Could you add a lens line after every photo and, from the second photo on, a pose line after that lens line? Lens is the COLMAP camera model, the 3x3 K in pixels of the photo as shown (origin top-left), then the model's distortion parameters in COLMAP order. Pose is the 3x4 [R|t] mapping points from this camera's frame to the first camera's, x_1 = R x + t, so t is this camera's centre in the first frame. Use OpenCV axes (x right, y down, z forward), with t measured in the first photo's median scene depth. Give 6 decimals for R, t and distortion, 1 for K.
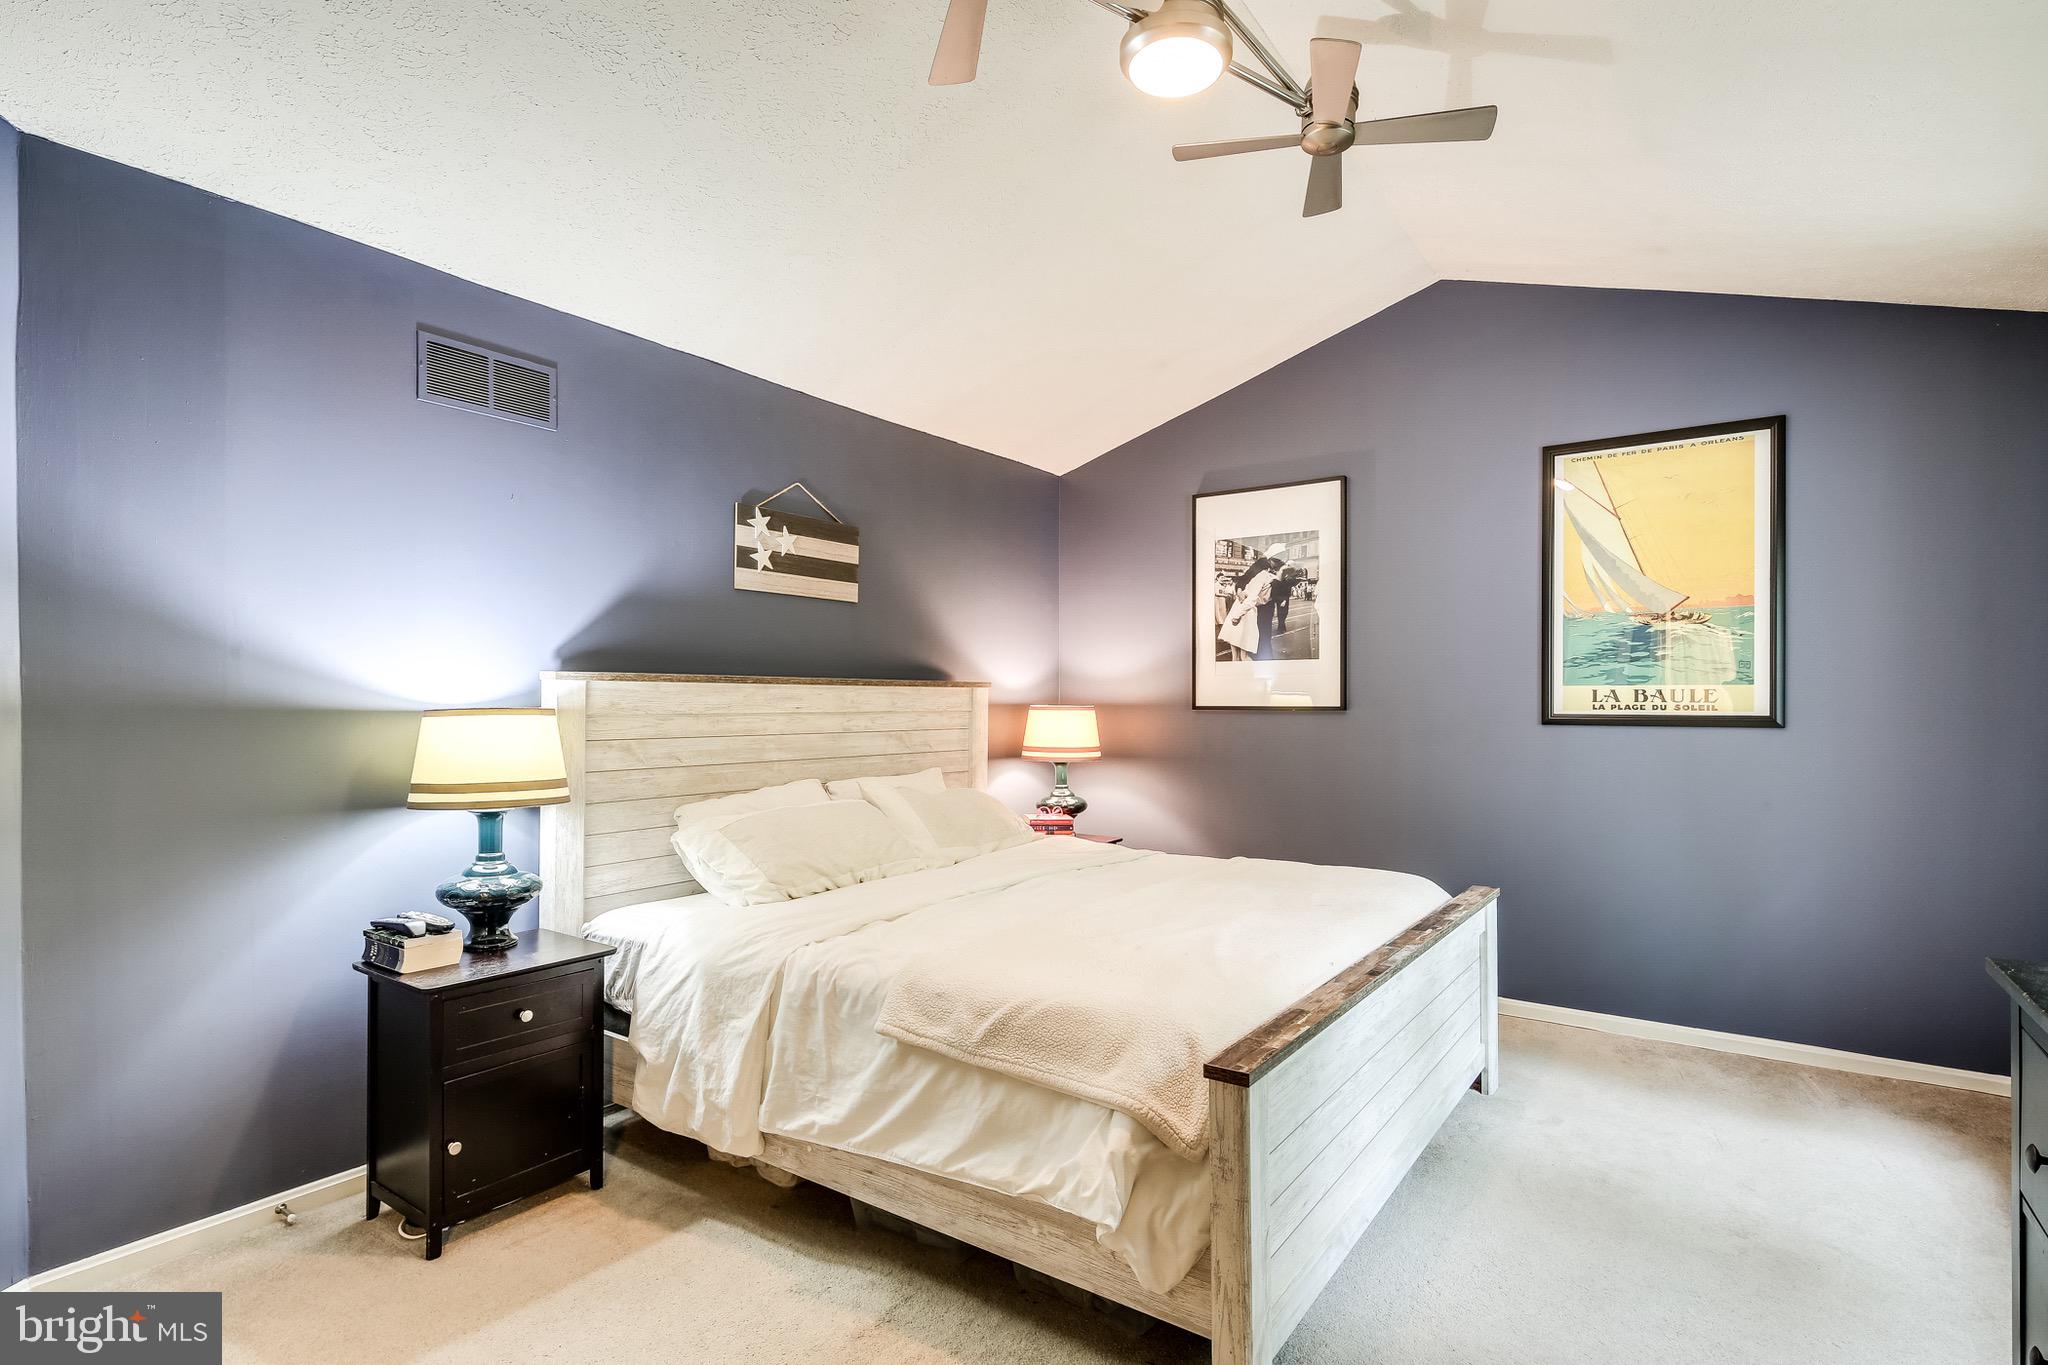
lens RADIAL K [[1002.8, 0, 1028.9], [0, 1002.8, 695.8], [0, 0, 1]] dist [0.005502, -0.001425]
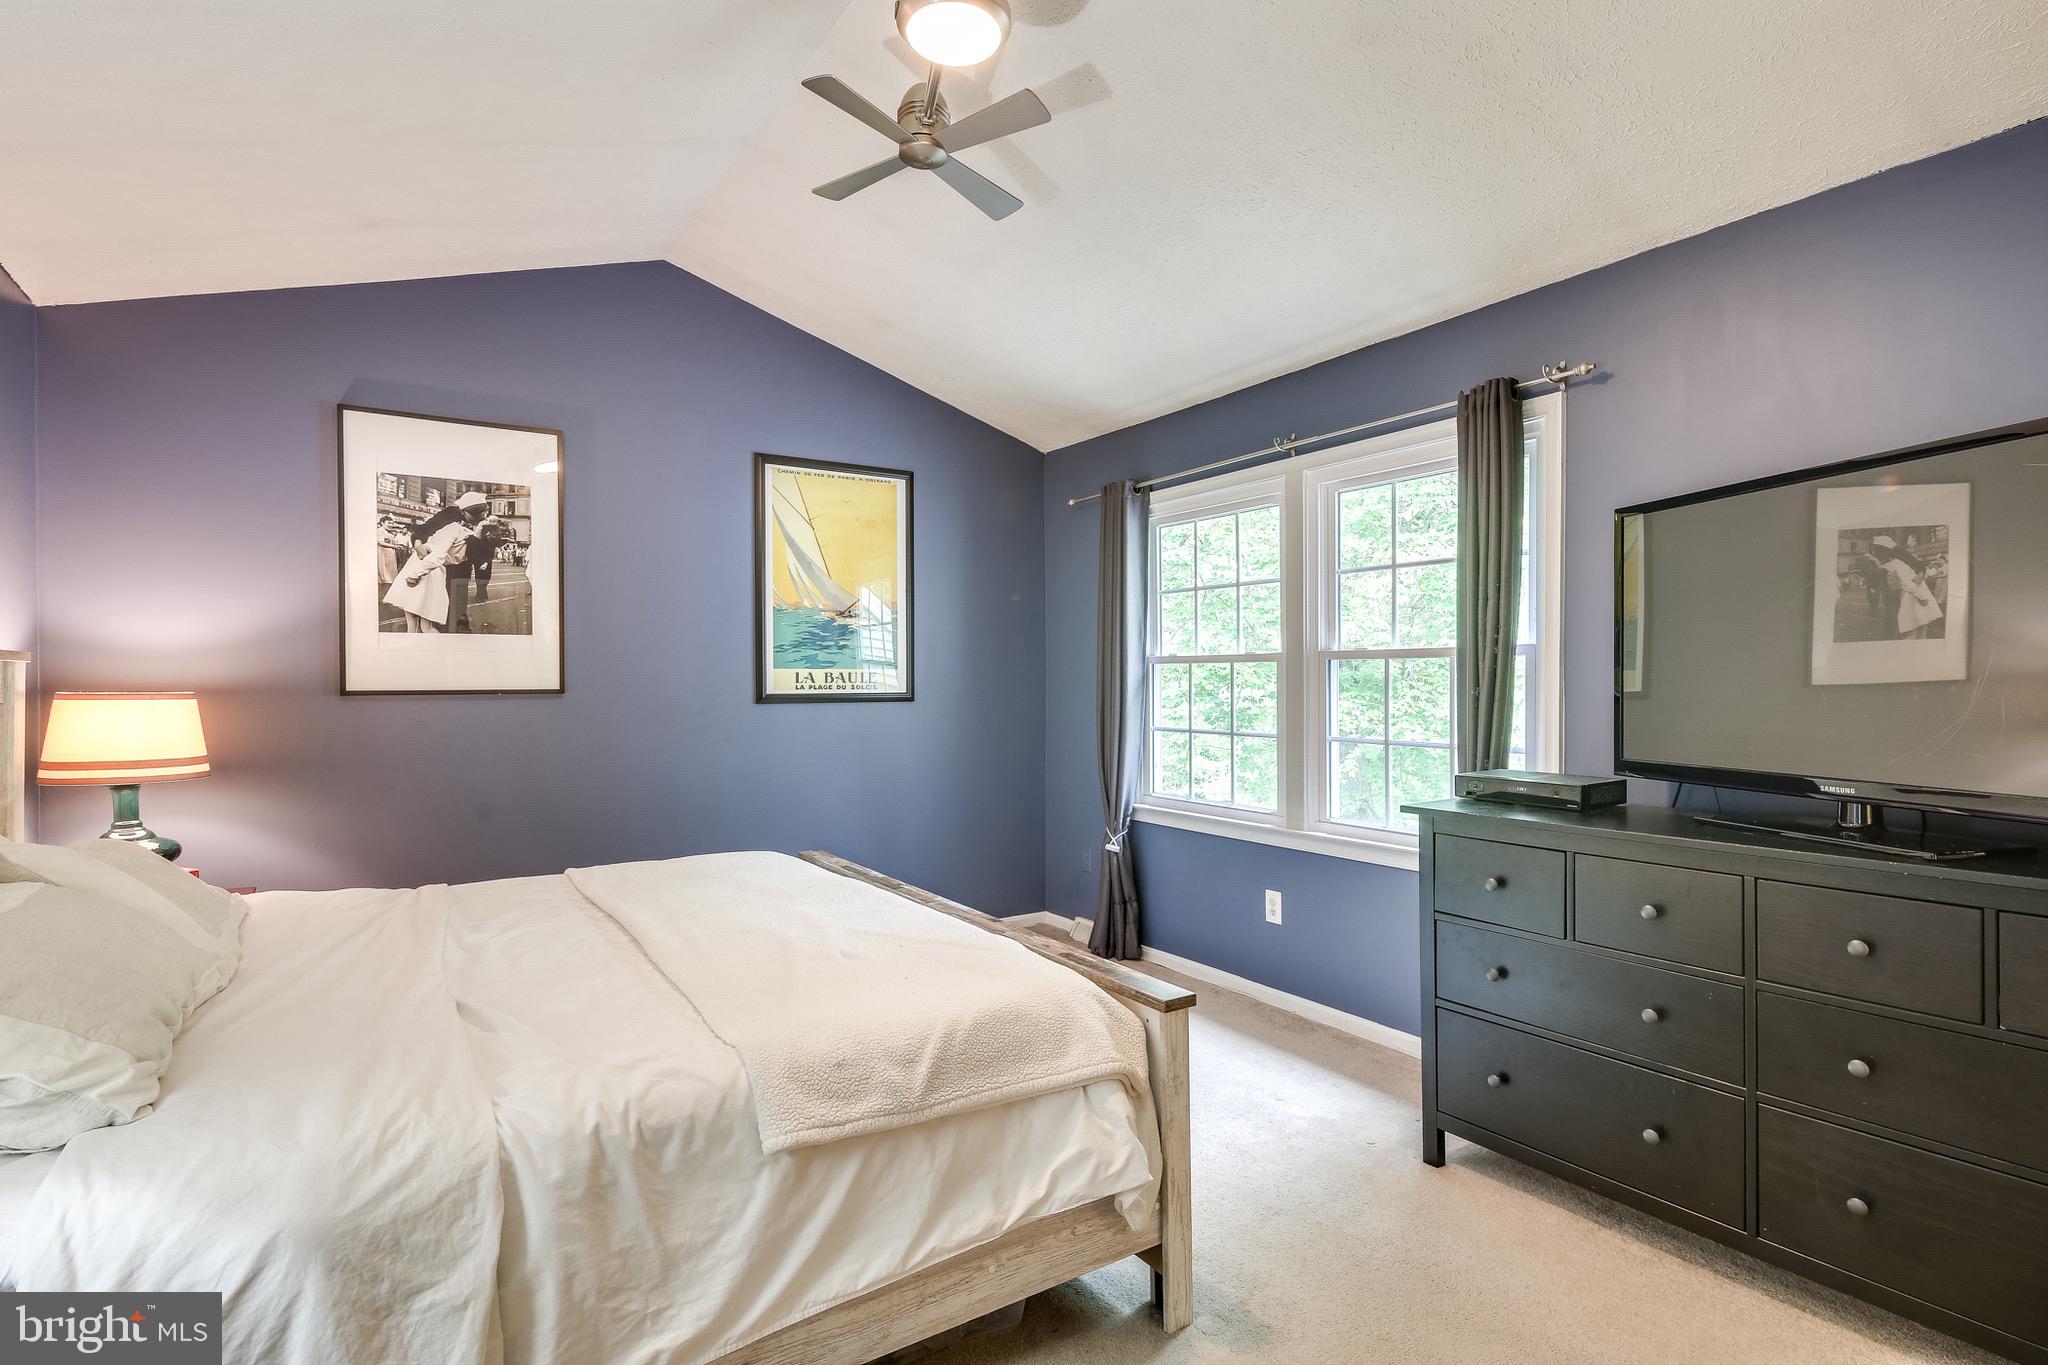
lens RADIAL K [[1002.8, 0, 1027.1], [0, 1002.8, 683.5], [0, 0, 1]] dist [0.005502, -0.001425]
pose [[0.374238, -0.003554, 0.927326, -0.443093], [-0.000400, 0.999992, 0.003994, 0.002023], [-0.927333, -0.001865, 0.374233, 0.344108]]
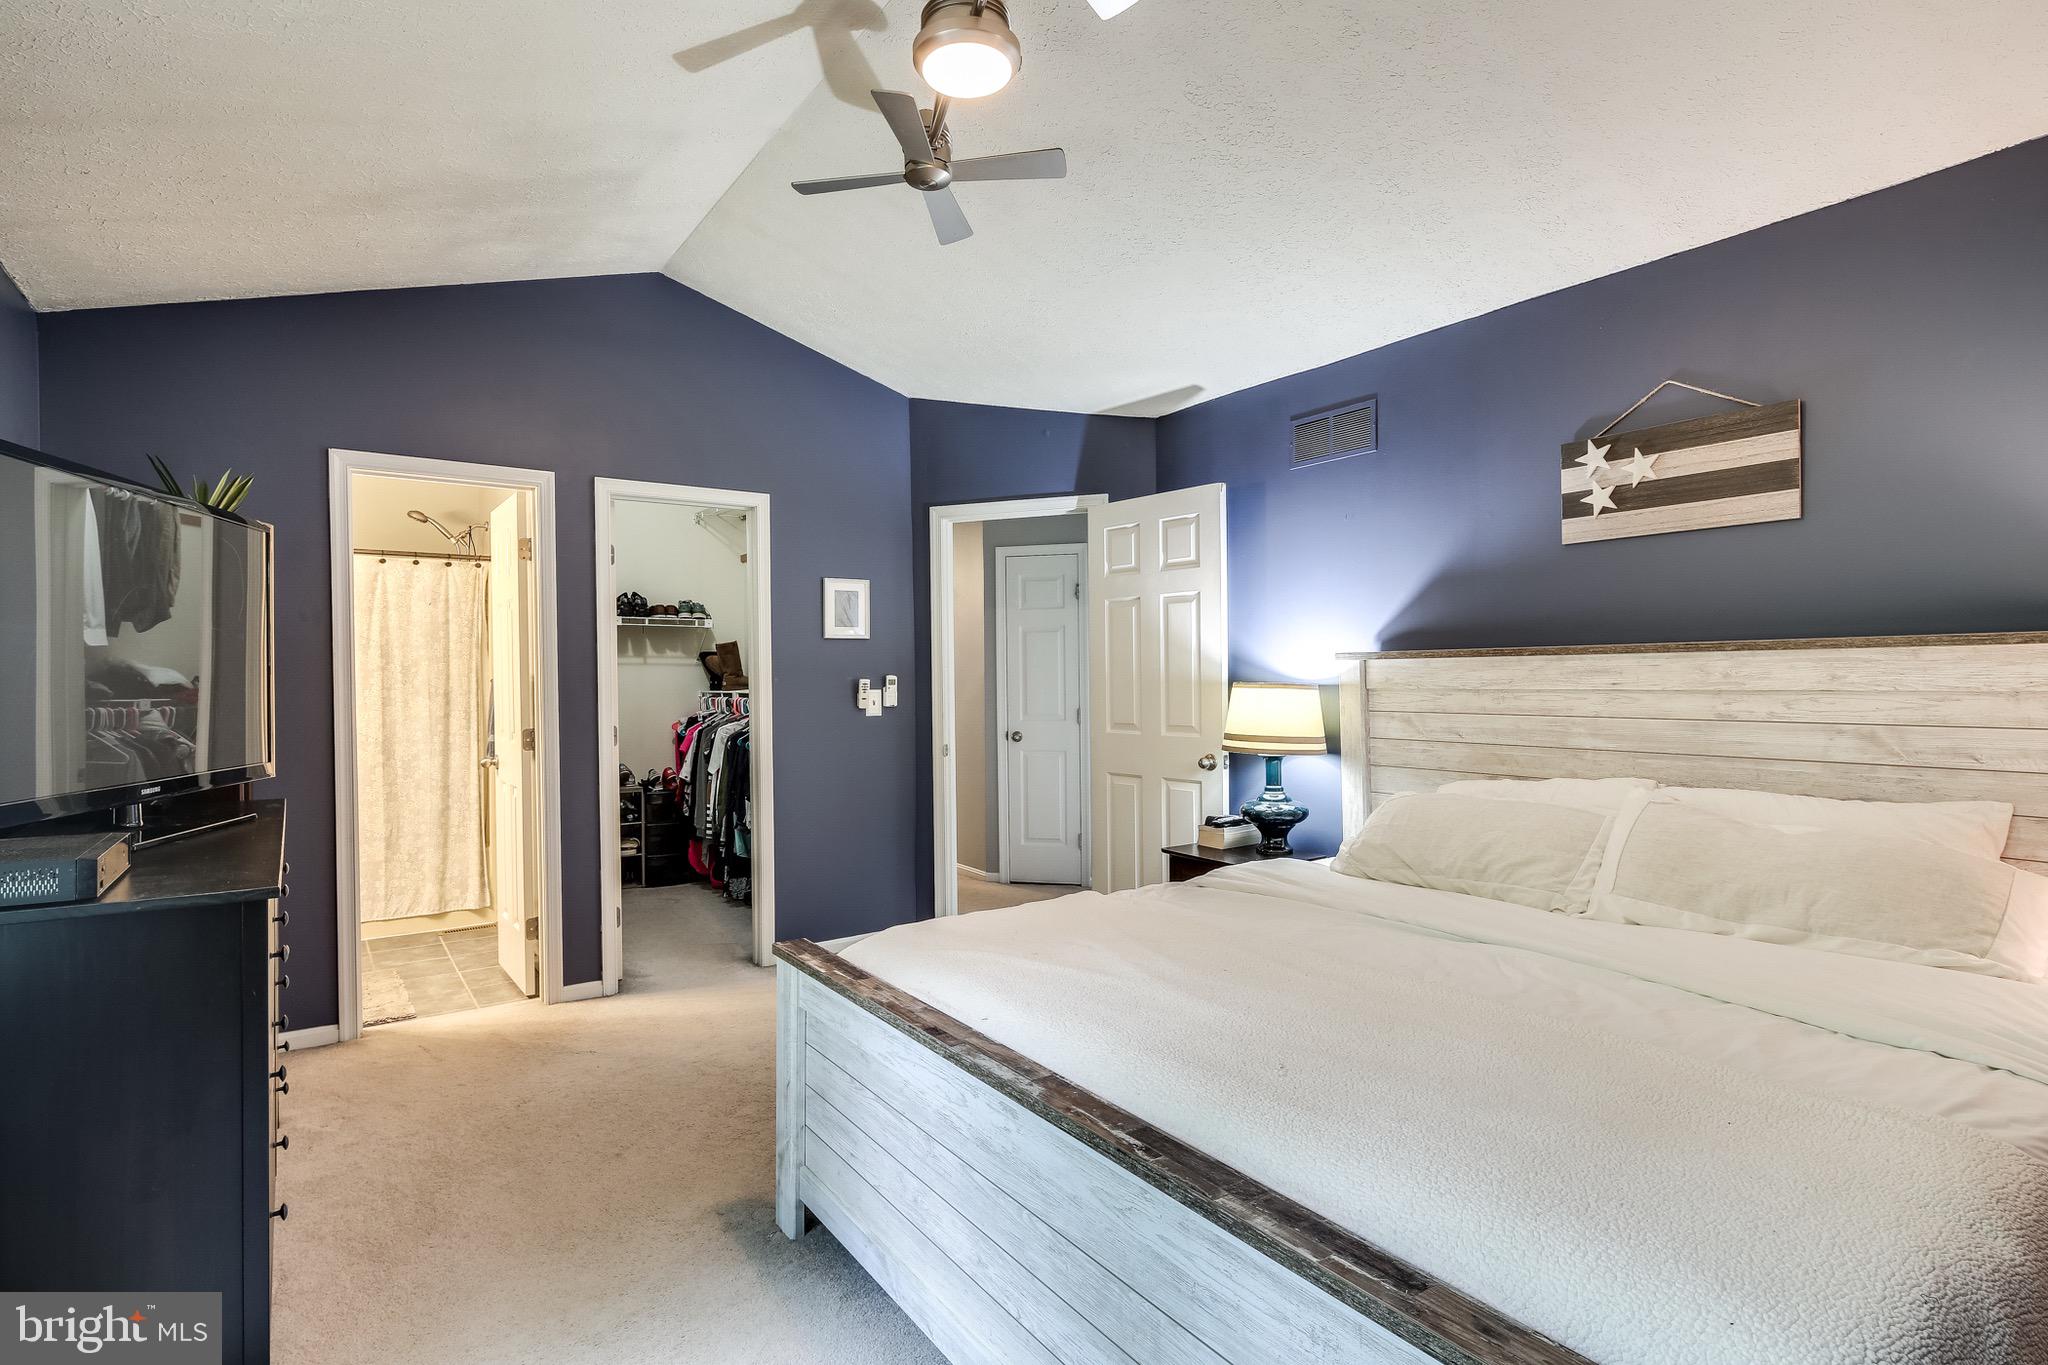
lens RADIAL K [[1002.8, 0, 1026.2], [0, 1002.8, 677.7], [0, 0, 1]] dist [0.005502, -0.001425]
pose [[-0.339580, 0.000381, -0.940577, 0.665456], [0.012699, 0.999911, -0.004180, 0.004809], [0.940492, -0.013364, -0.339554, 0.846826]]
